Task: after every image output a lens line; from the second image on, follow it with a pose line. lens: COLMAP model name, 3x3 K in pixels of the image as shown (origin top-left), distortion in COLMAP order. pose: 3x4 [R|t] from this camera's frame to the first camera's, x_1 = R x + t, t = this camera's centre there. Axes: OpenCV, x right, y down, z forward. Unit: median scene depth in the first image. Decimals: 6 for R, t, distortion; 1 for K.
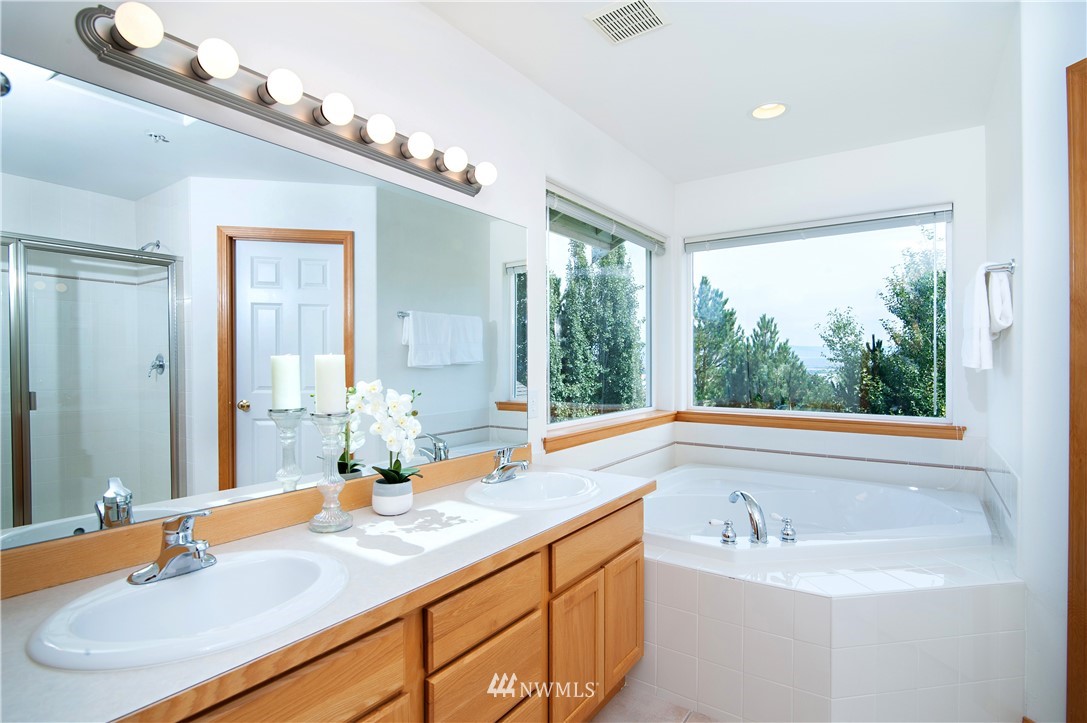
lens RADIAL K [[552.4, 0, 548.6], [0, 552.4, 366.7], [0, 0, 1]] dist [-0.010962, 0.002985]
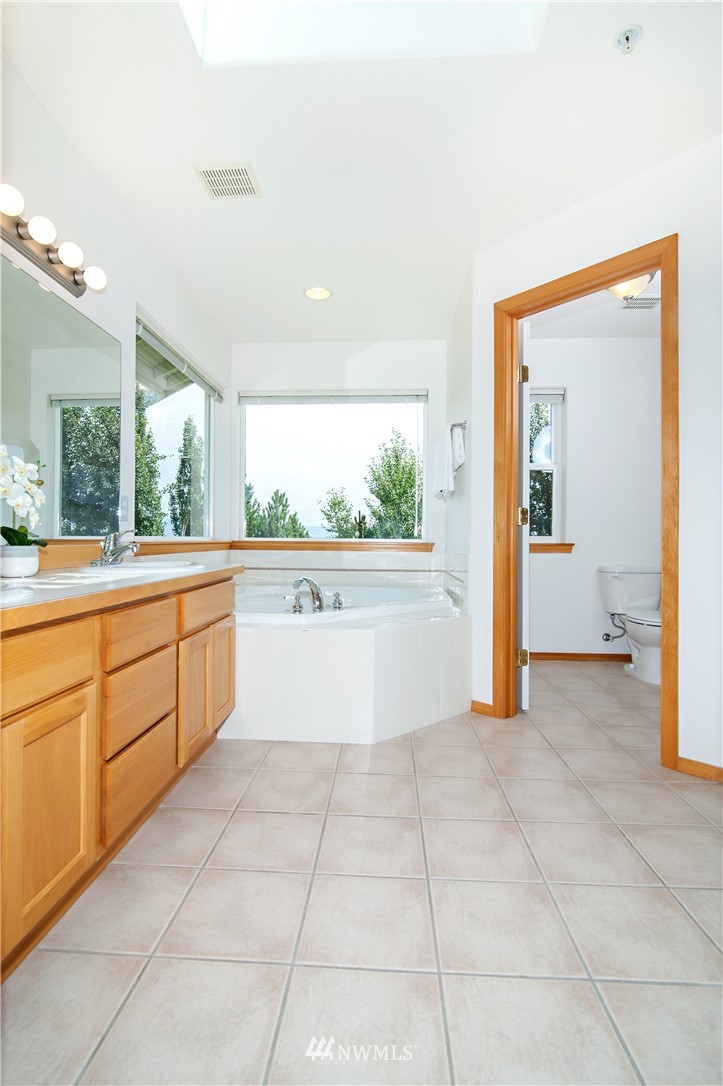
lens RADIAL K [[509.2, 0, 363.5], [0, 509.2, 540.2], [0, 0, 1]] dist [-0.007641, 0.000135]
pose [[0.857211, 0.000558, 0.514965, -0.162825], [-0.005671, 0.999949, 0.008355, 0.139428], [-0.514934, -0.010083, 0.857170, -0.112552]]
